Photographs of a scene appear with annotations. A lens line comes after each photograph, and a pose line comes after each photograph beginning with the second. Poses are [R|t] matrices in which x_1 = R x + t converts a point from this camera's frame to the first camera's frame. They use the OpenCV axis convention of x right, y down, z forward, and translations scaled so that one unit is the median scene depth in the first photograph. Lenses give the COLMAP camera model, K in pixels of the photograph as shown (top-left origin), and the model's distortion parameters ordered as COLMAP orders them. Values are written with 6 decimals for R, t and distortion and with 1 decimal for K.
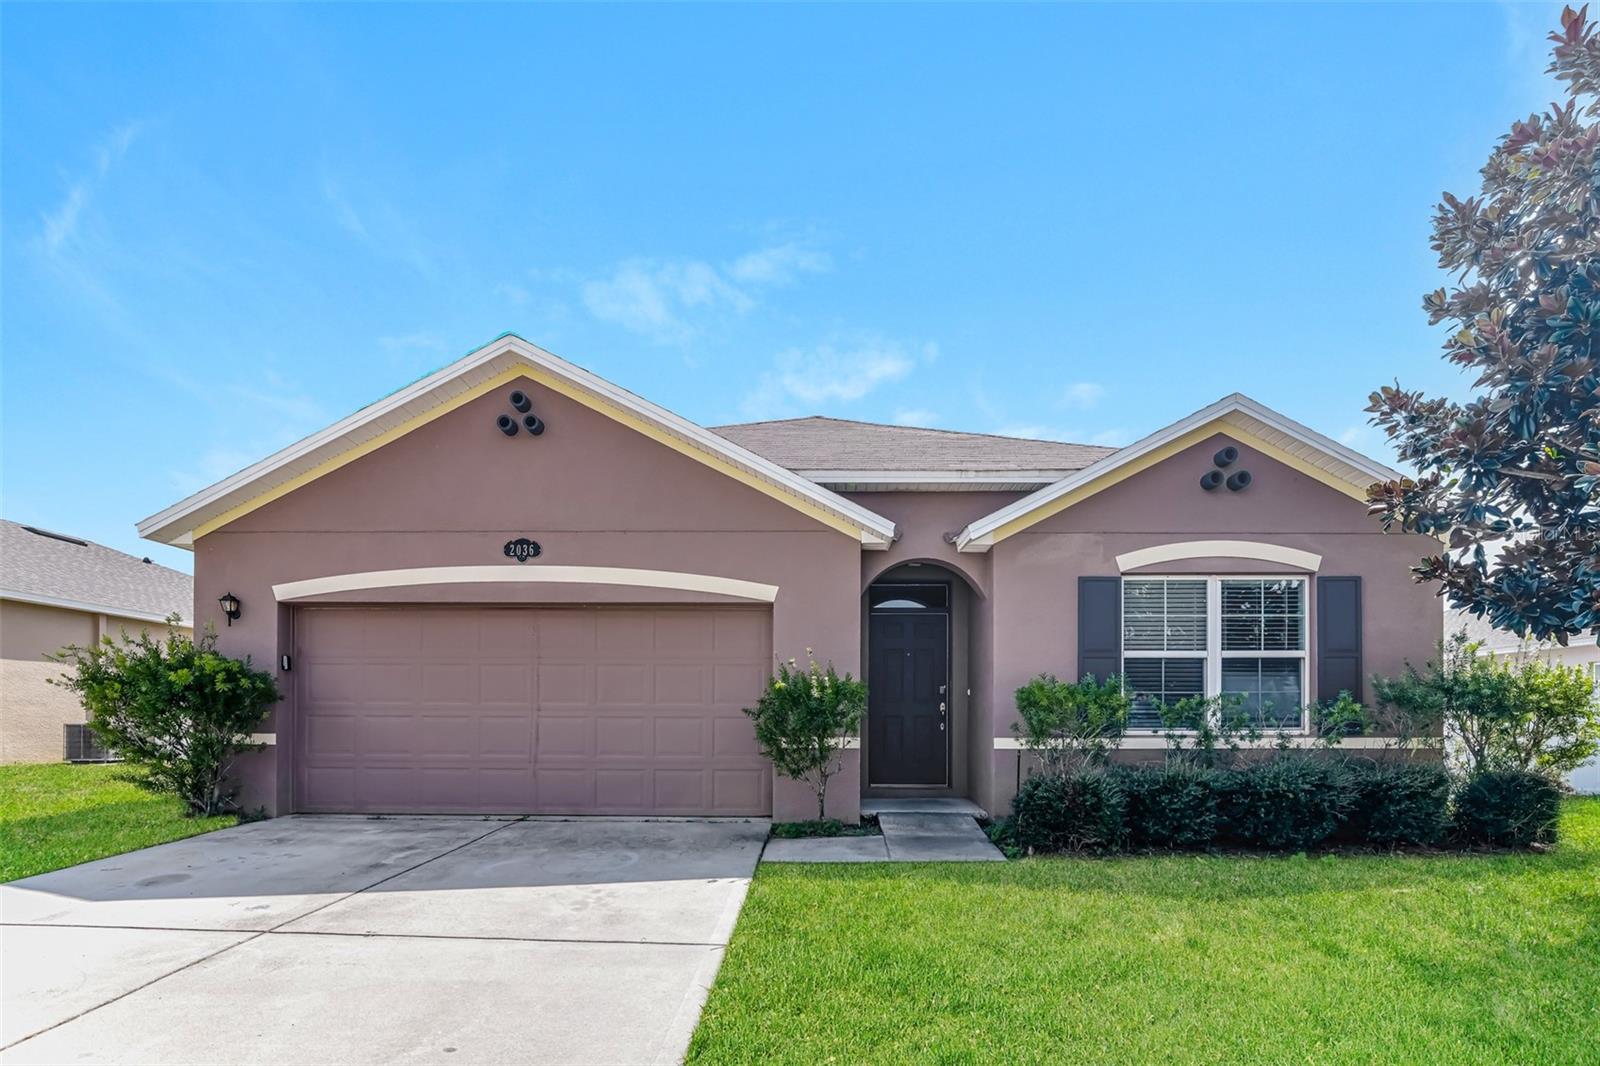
lens RADIAL K [[733.9, 0, 812.7], [0, 733.9, 572.8], [0, 0, 1]] dist [-0.012712, 0.001209]
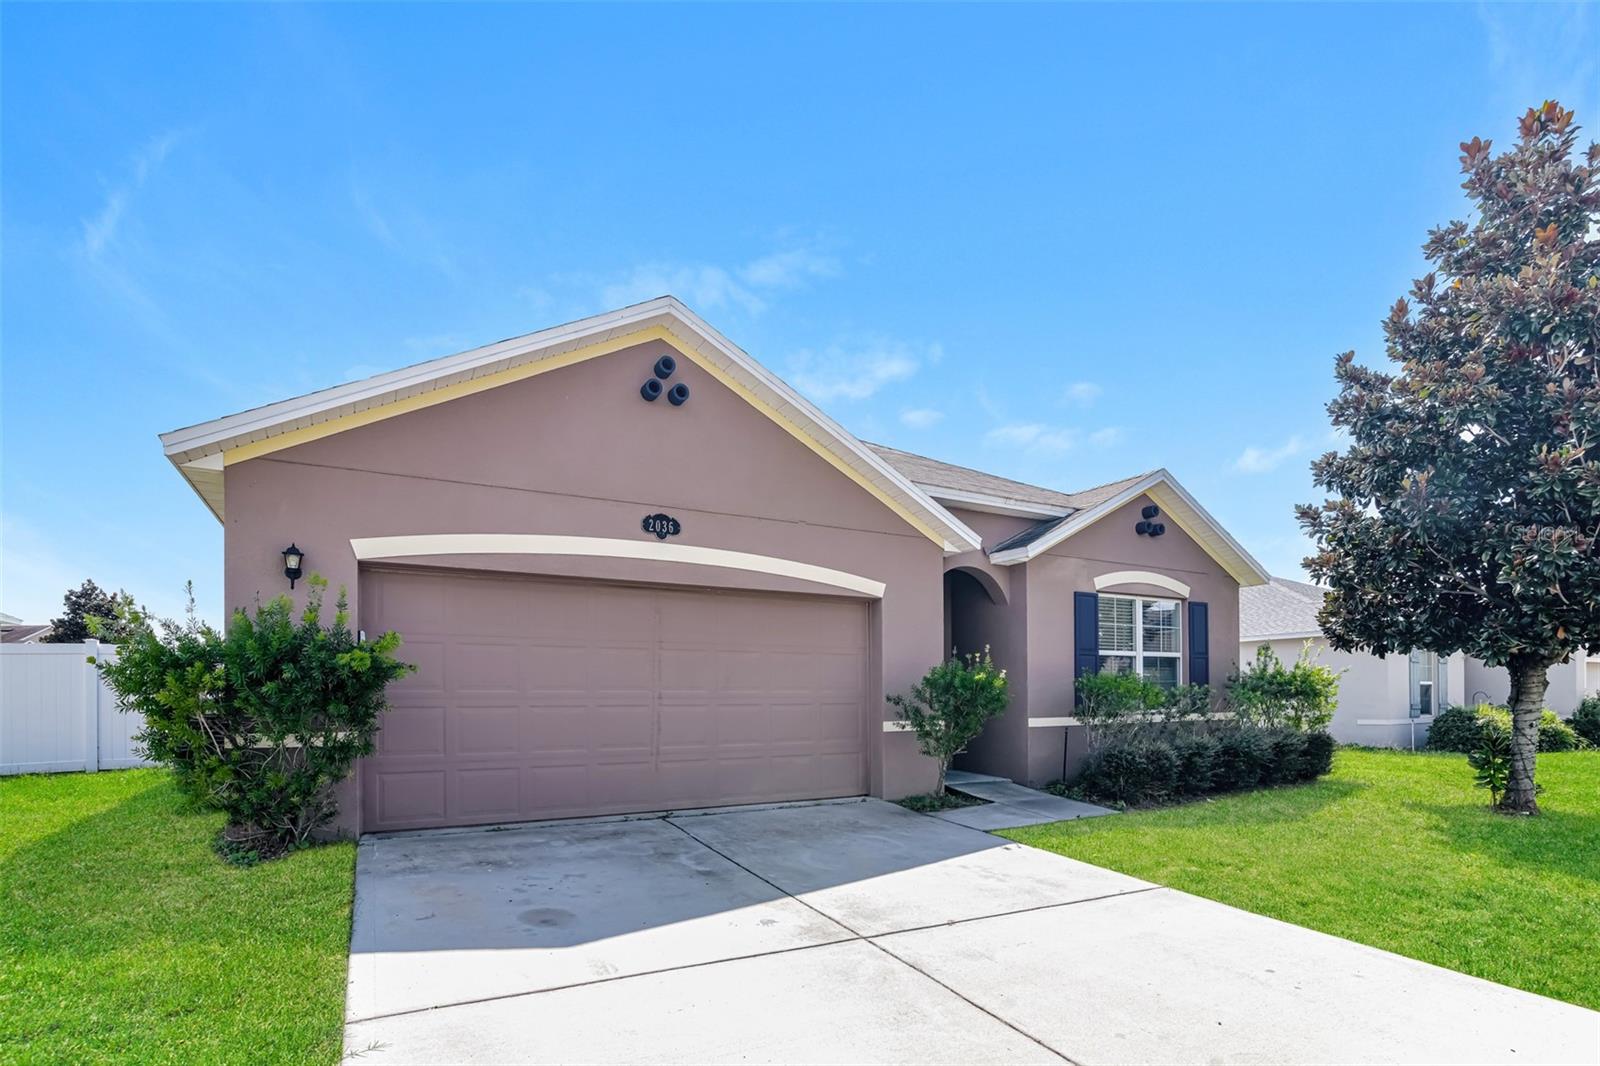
lens RADIAL K [[733.9, 0, 801.8], [0, 733.9, 533.6], [0, 0, 1]] dist [-0.012712, 0.001209]
pose [[0.874065, 0.099586, 0.475493, -0.687570], [-0.091966, 0.994985, -0.039332, -0.001421], [-0.477026, -0.009351, 0.878840, 0.093515]]
